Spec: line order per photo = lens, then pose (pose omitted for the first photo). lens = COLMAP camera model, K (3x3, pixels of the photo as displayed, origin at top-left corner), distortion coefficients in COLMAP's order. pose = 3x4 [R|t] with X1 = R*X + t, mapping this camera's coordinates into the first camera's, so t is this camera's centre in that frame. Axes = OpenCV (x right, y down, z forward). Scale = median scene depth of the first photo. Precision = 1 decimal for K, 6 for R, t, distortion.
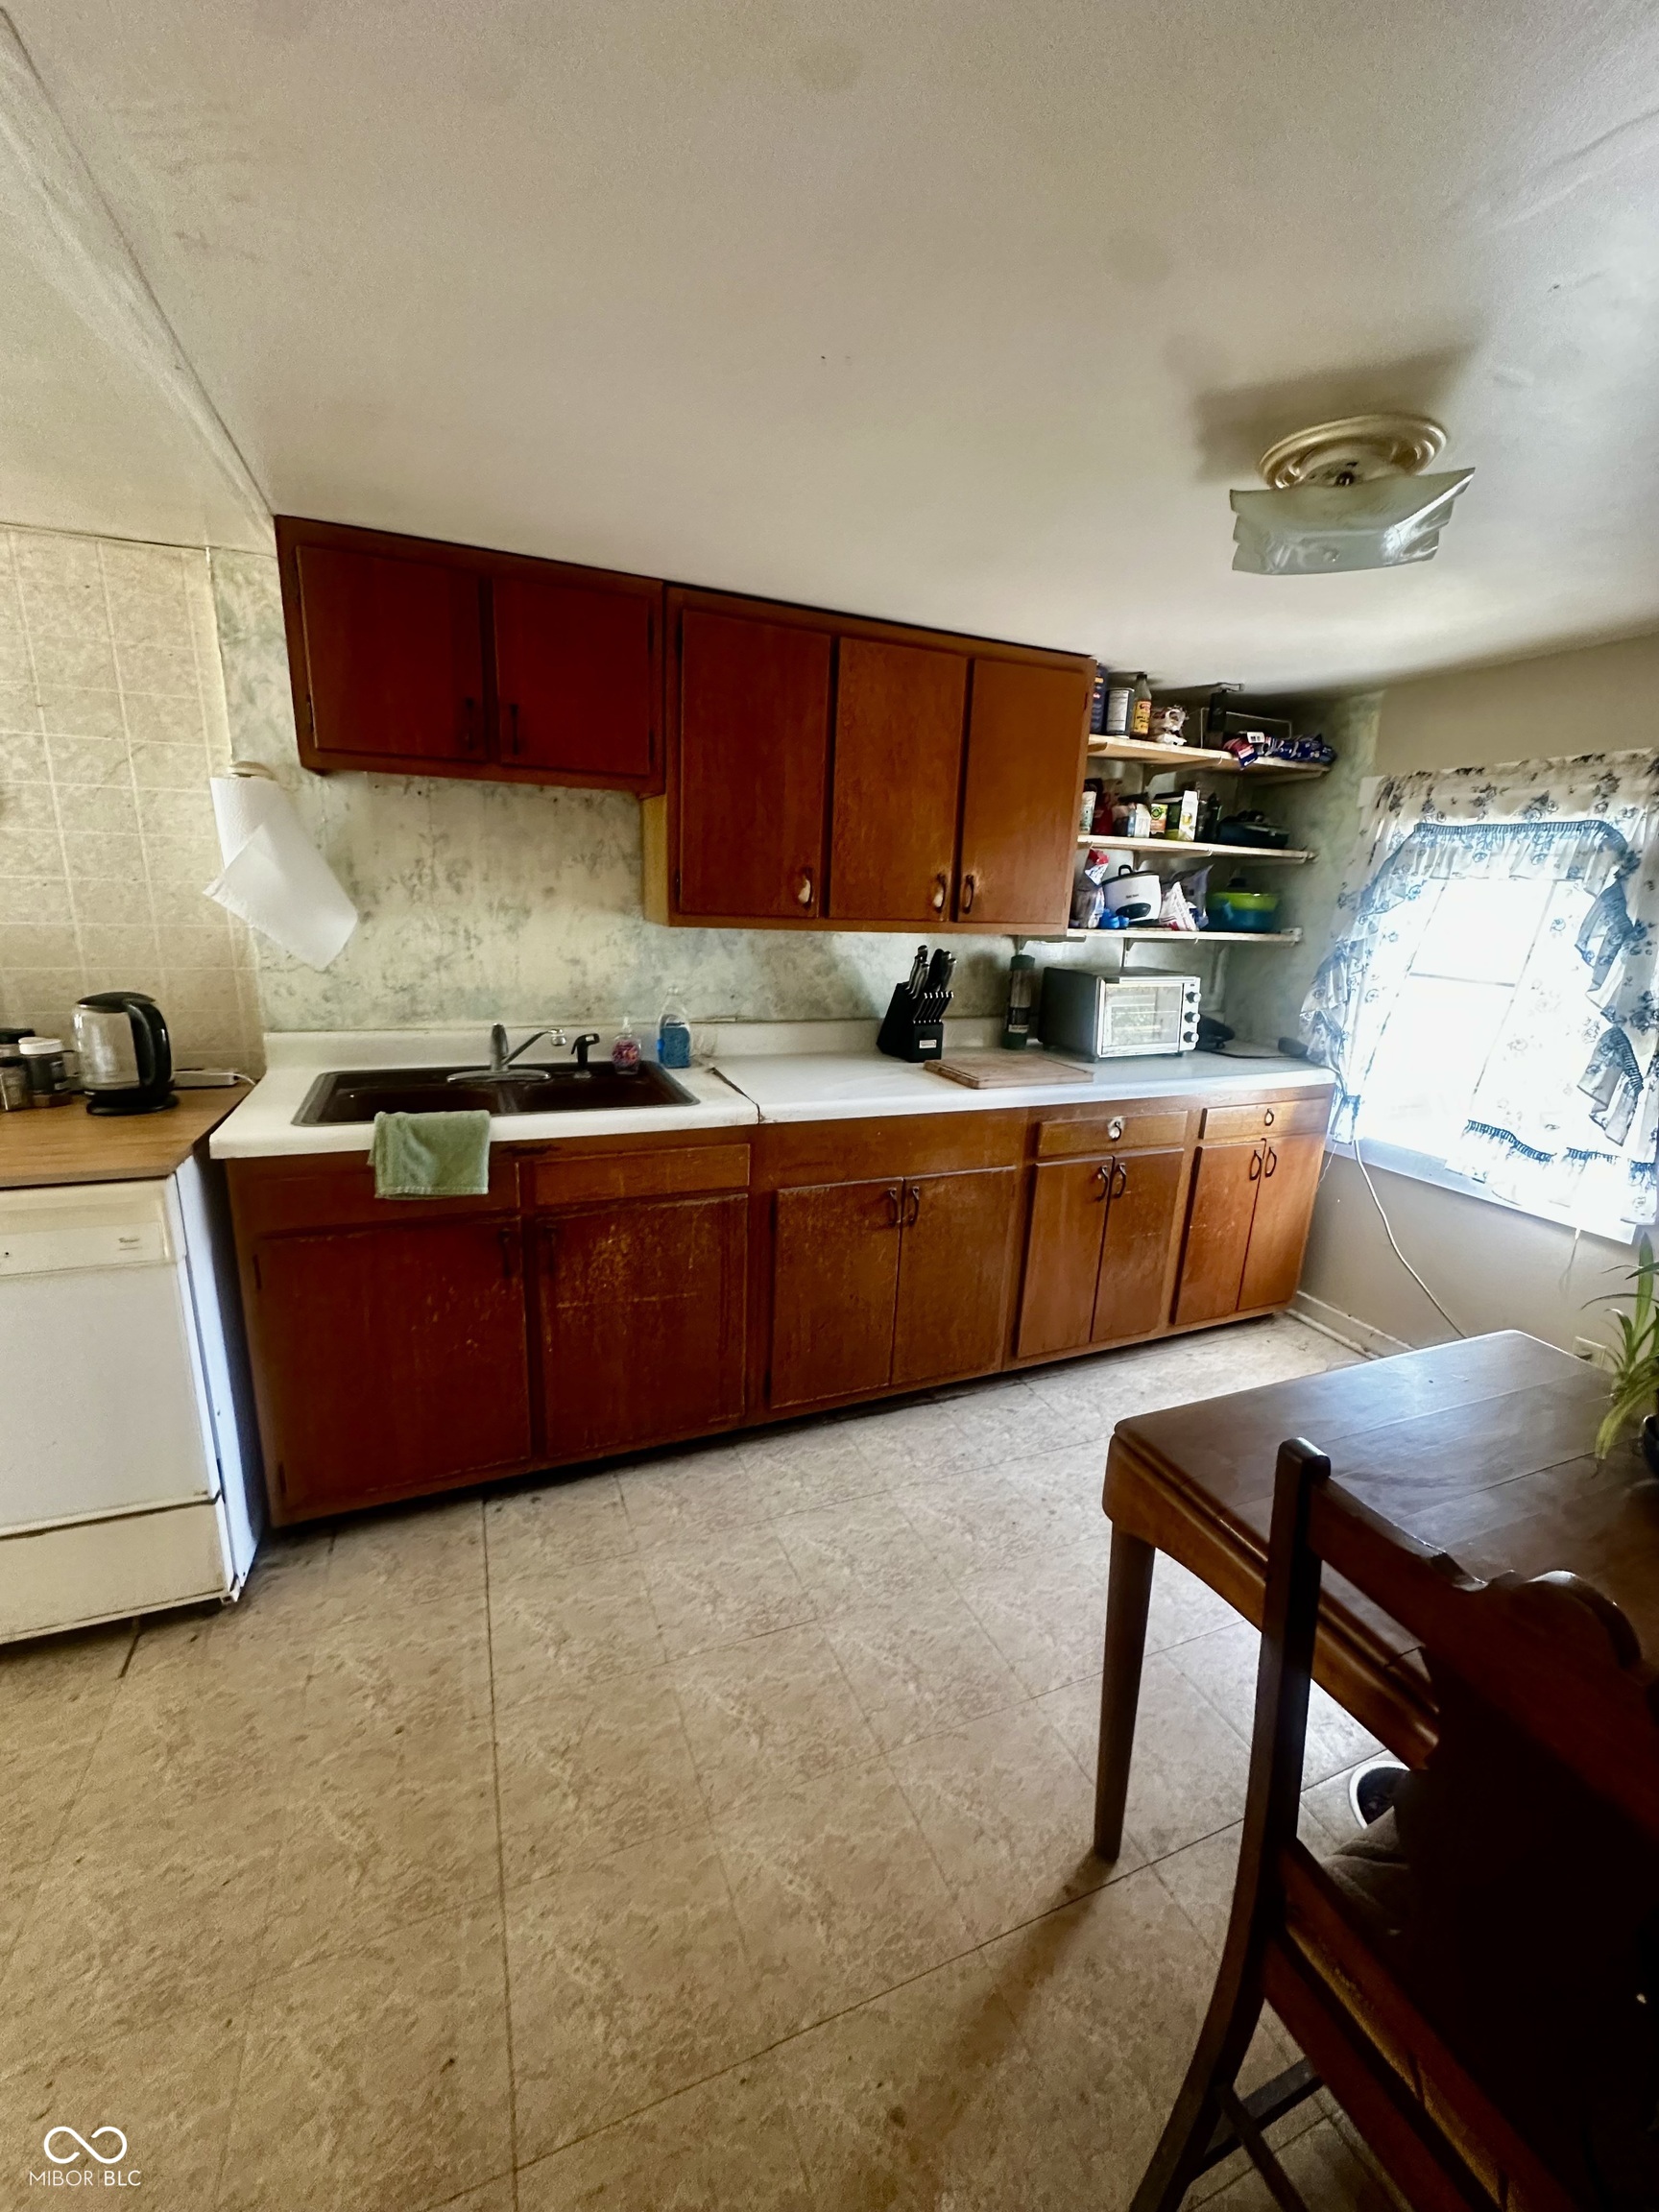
lens RADIAL K [[874.3, 0, 834.3], [0, 874.3, 1104.3], [0, 0, 1]] dist [-0.007585, 0.002250]
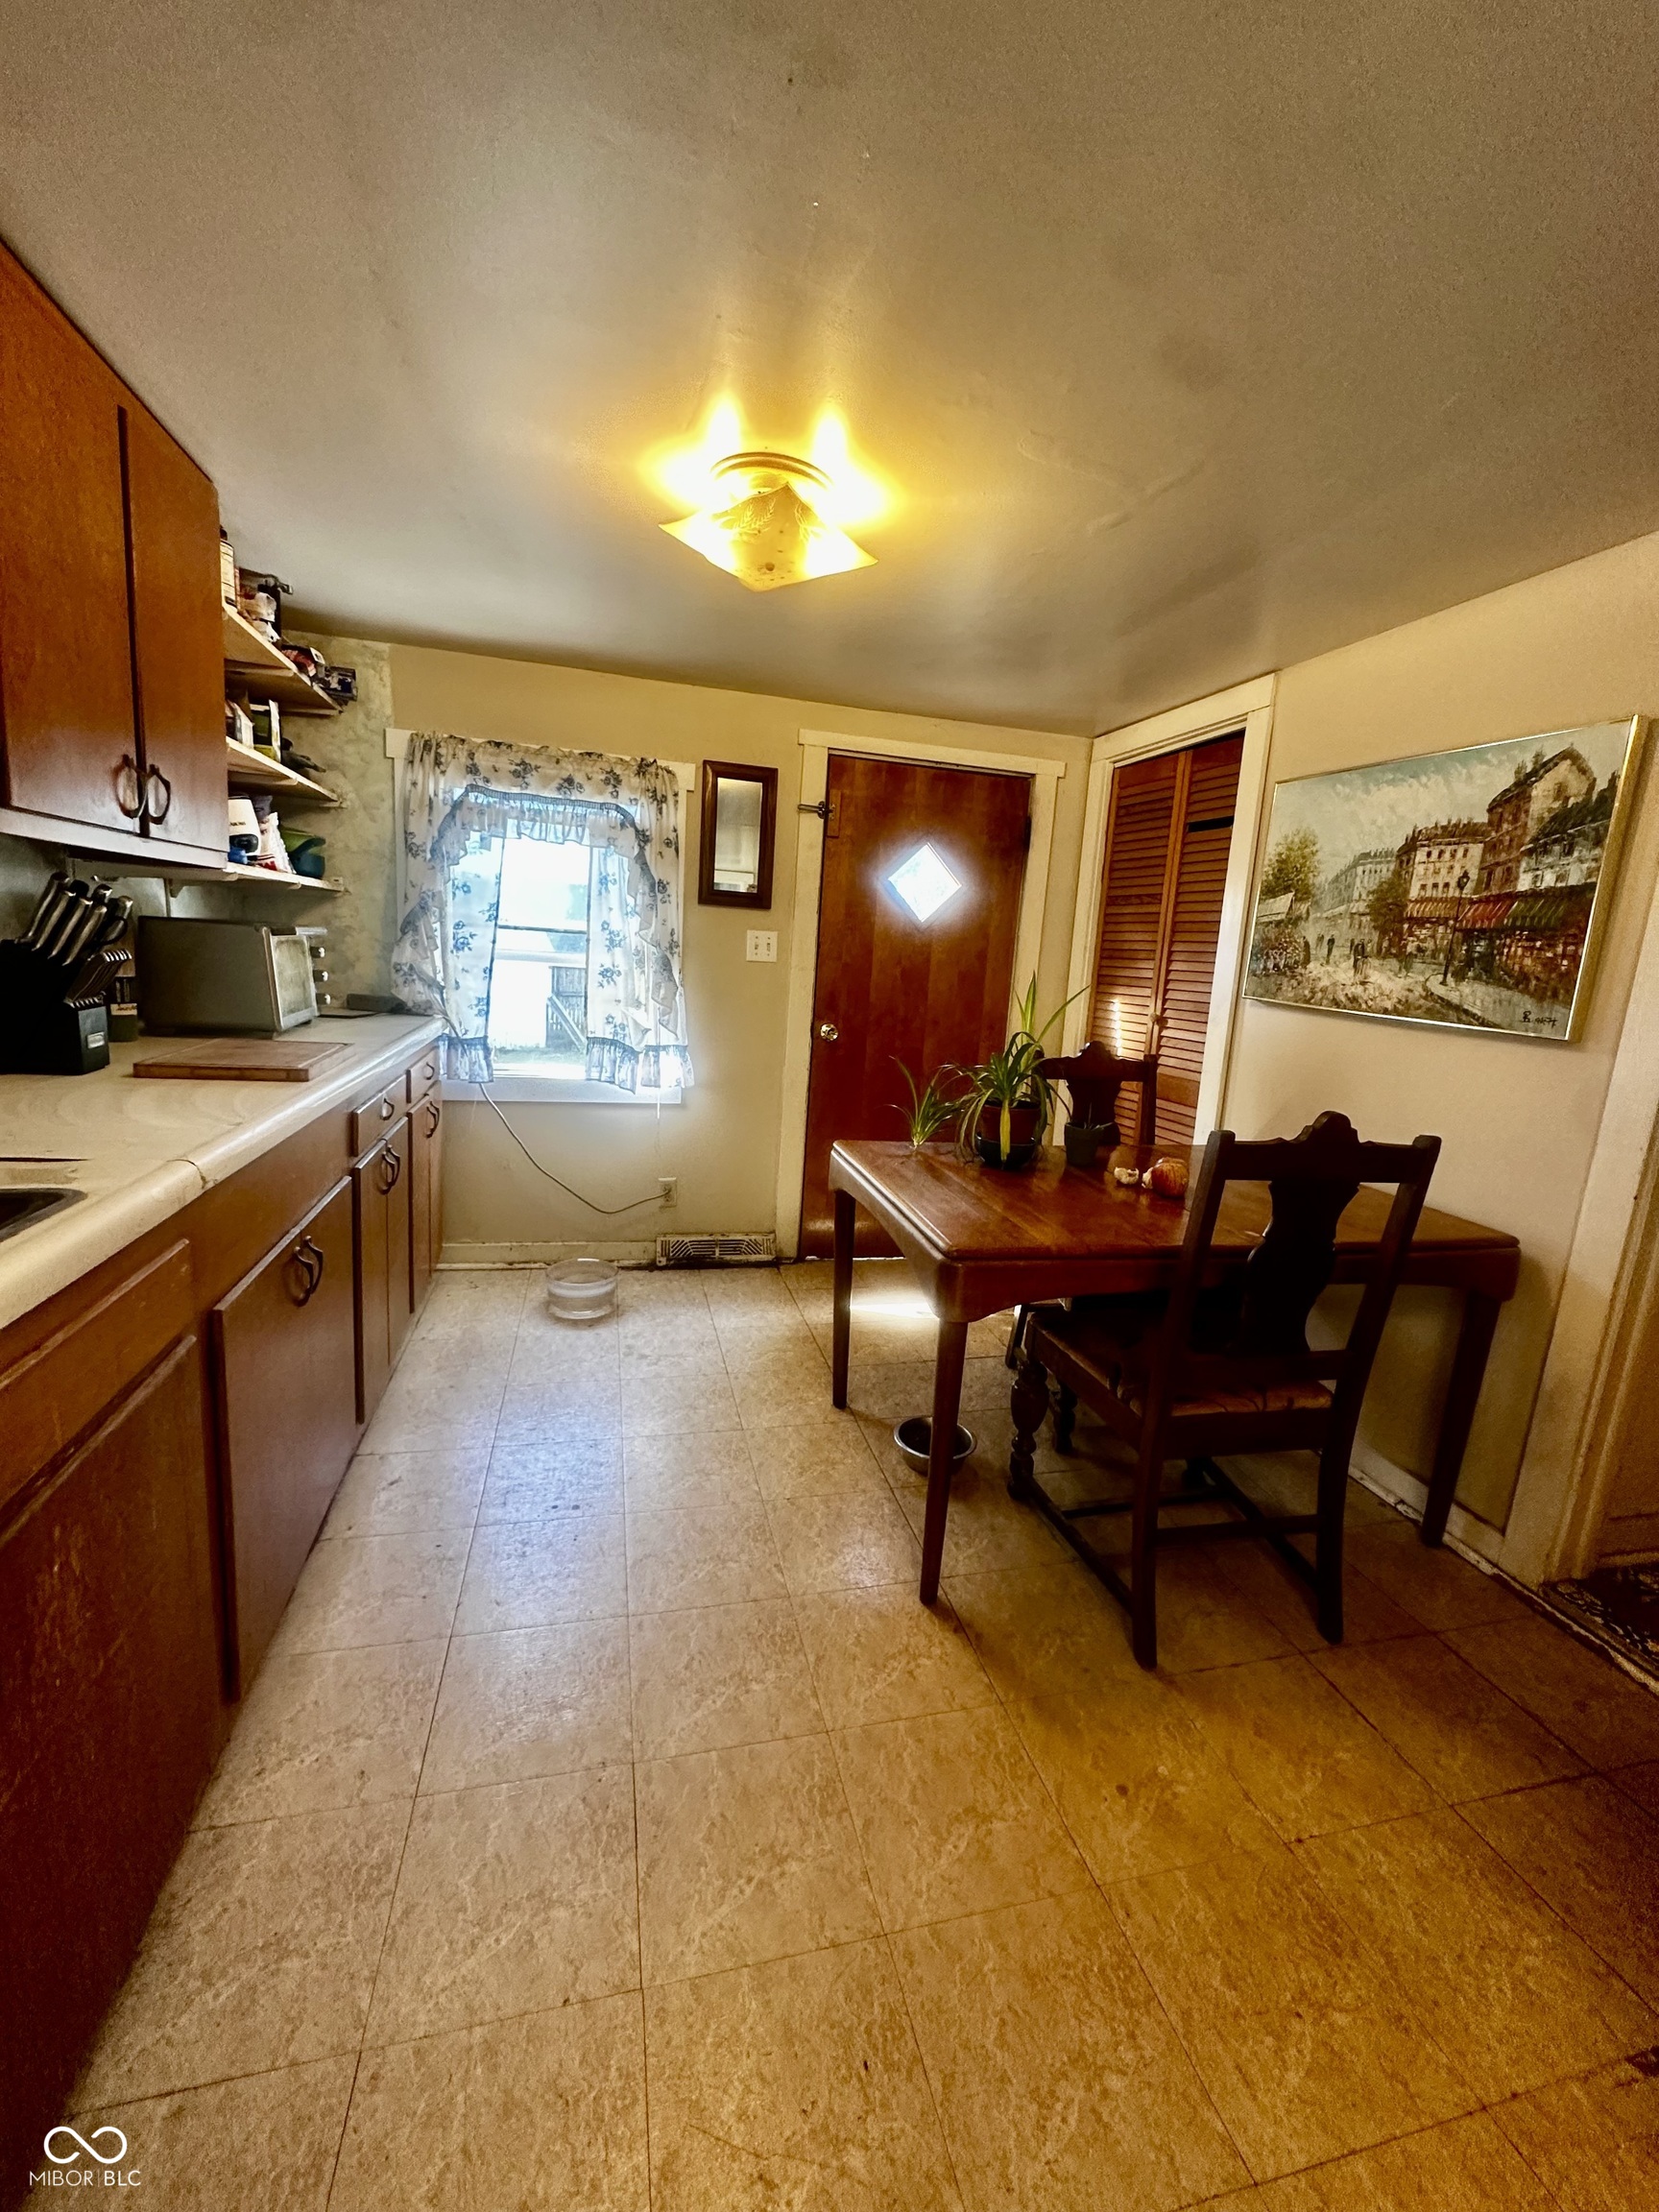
lens RADIAL K [[874.3, 0, 830.7], [0, 874.3, 1106.8], [0, 0, 1]] dist [-0.007585, 0.002250]
pose [[0.154586, -0.203385, 0.966818, -0.437361], [0.174690, 0.968790, 0.175869, -0.045132], [-0.972413, 0.141707, 0.185291, 0.442884]]
